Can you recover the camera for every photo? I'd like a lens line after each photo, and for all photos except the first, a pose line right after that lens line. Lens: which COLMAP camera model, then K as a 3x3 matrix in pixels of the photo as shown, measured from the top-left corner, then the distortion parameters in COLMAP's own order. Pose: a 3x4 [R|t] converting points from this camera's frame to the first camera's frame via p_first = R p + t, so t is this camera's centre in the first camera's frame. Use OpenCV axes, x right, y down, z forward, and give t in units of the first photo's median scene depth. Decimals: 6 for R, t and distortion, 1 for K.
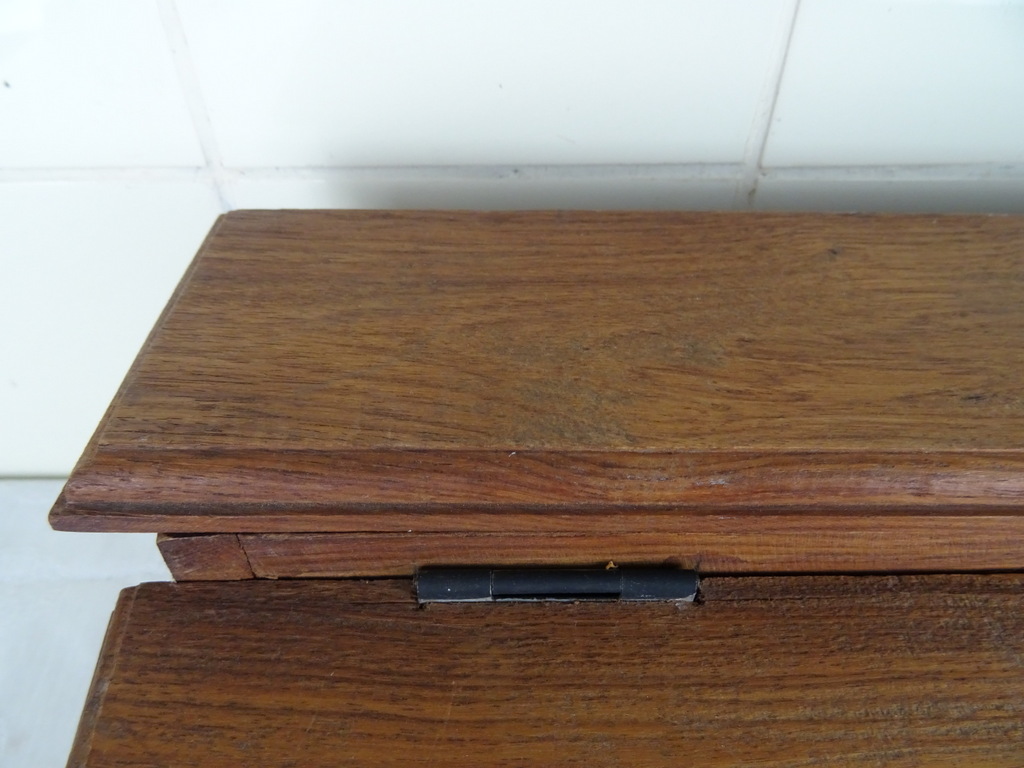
lens RADIAL K [[730.6, 0, 520.2], [0, 730.6, 377.8], [0, 0, 1]] dist [0.009862, -0.024151]
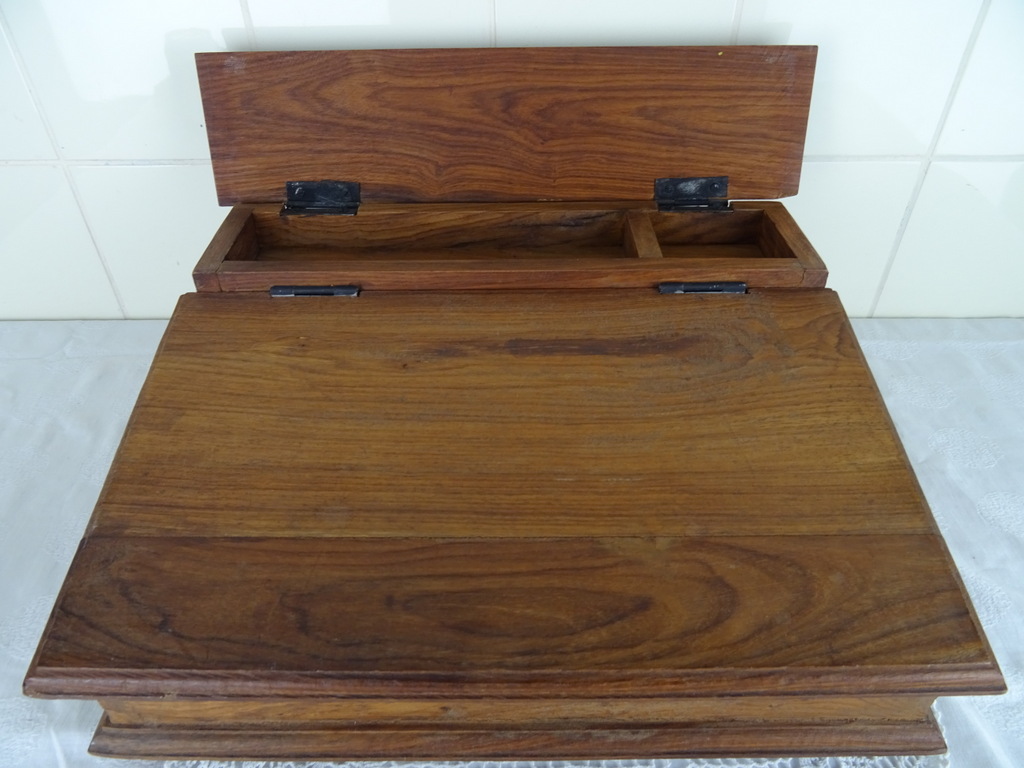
lens RADIAL K [[730.6, 0, 515.4], [0, 730.6, 376.5], [0, 0, 1]] dist [0.009862, -0.024151]
pose [[0.999891, -0.008237, -0.012286, 0.998534], [0.007285, 0.997112, -0.075591, 0.933488], [0.012873, 0.075493, 0.997063, -2.235783]]
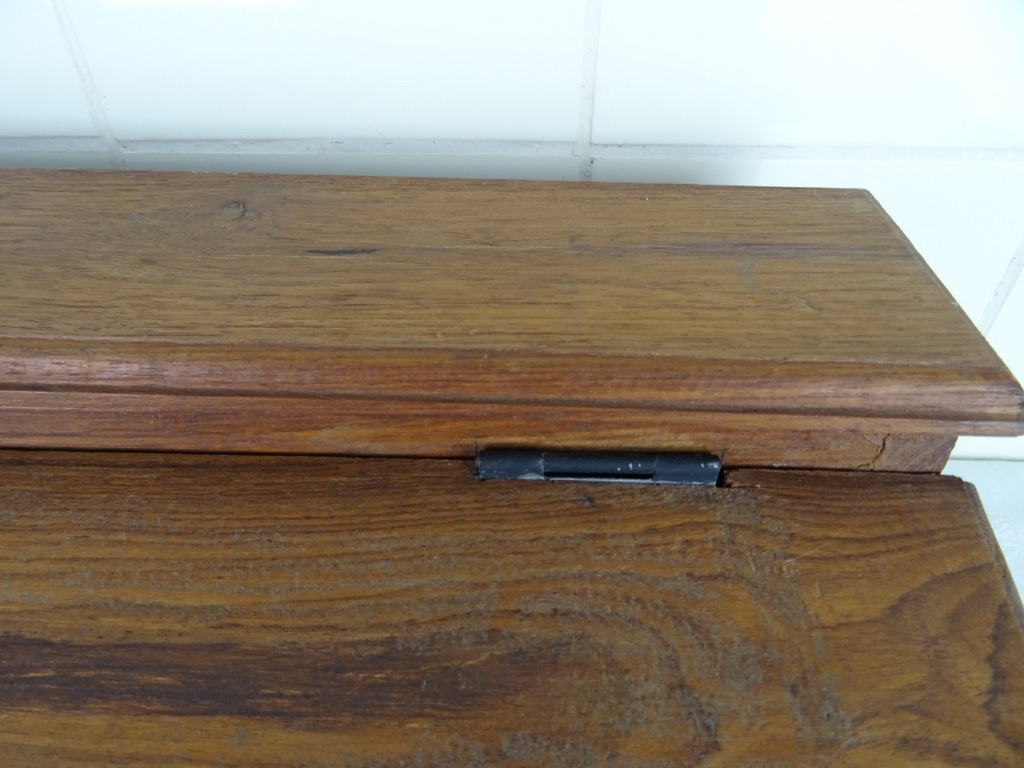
lens RADIAL K [[730.6, 0, 515.8], [0, 730.6, 382.5], [0, 0, 1]] dist [0.009862, -0.024151]
pose [[0.998824, 0.025763, -0.041069, 1.725249], [-0.027602, 0.998612, -0.044867, 0.203543], [0.039856, 0.045948, 0.998148, -0.139427]]
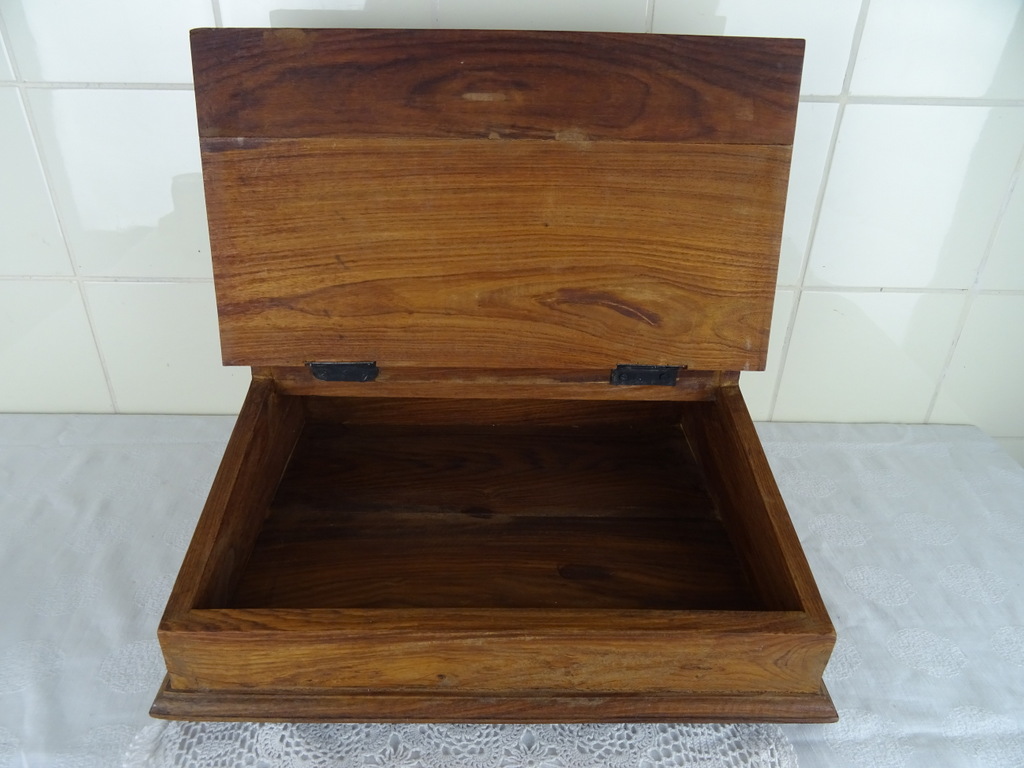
lens RADIAL K [[730.6, 0, 520.0], [0, 730.6, 375.6], [0, 0, 1]] dist [0.009862, -0.024151]
pose [[0.999701, 0.009175, 0.022670, 0.974903], [-0.003218, 0.968242, -0.249995, 1.409486], [-0.024244, 0.249848, 0.967982, -3.058712]]
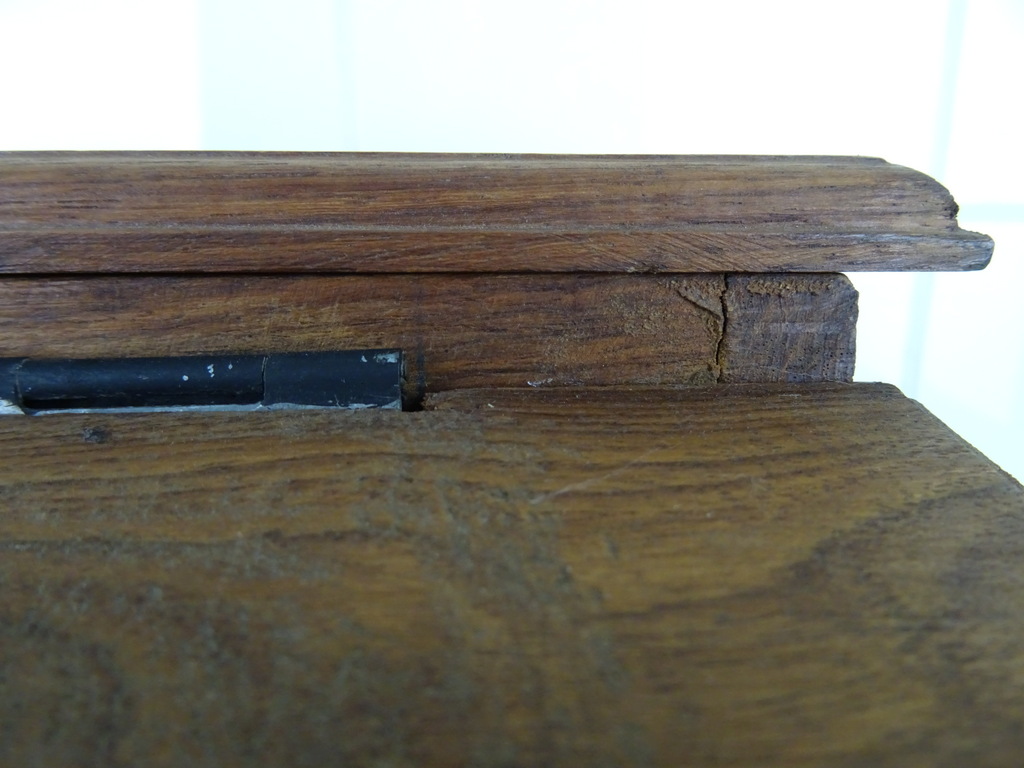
lens RADIAL K [[730.6, 0, 512.2], [0, 730.6, 385.5], [0, 0, 1]] dist [0.009862, -0.024151]
pose [[0.998685, -0.032273, 0.039838, 2.072575], [0.047463, 0.875793, -0.480348, 0.569252], [-0.019388, 0.481607, 0.876173, 0.573672]]
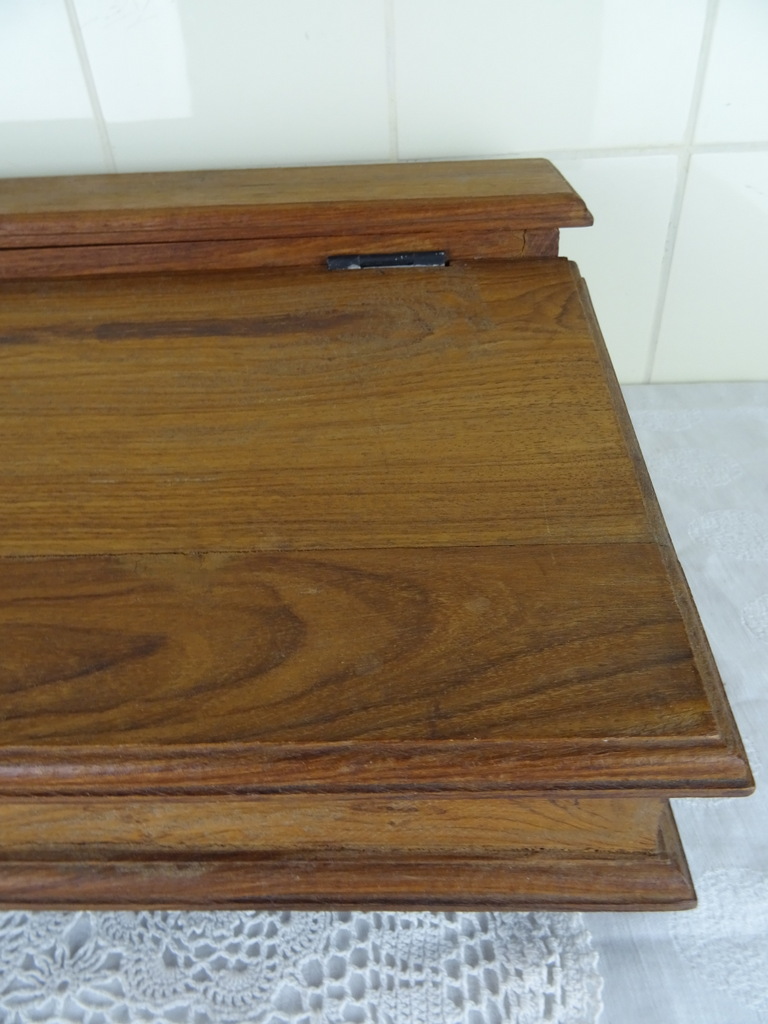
lens RADIAL K [[730.6, 0, 388.4], [0, 730.6, 506.8], [0, 0, 1]] dist [0.009862, -0.024151]
pose [[0.997305, -0.029005, -0.067397, 1.962164], [0.020144, 0.991489, -0.128625, 1.416411], [0.070554, 0.126921, 0.989400, -1.244901]]
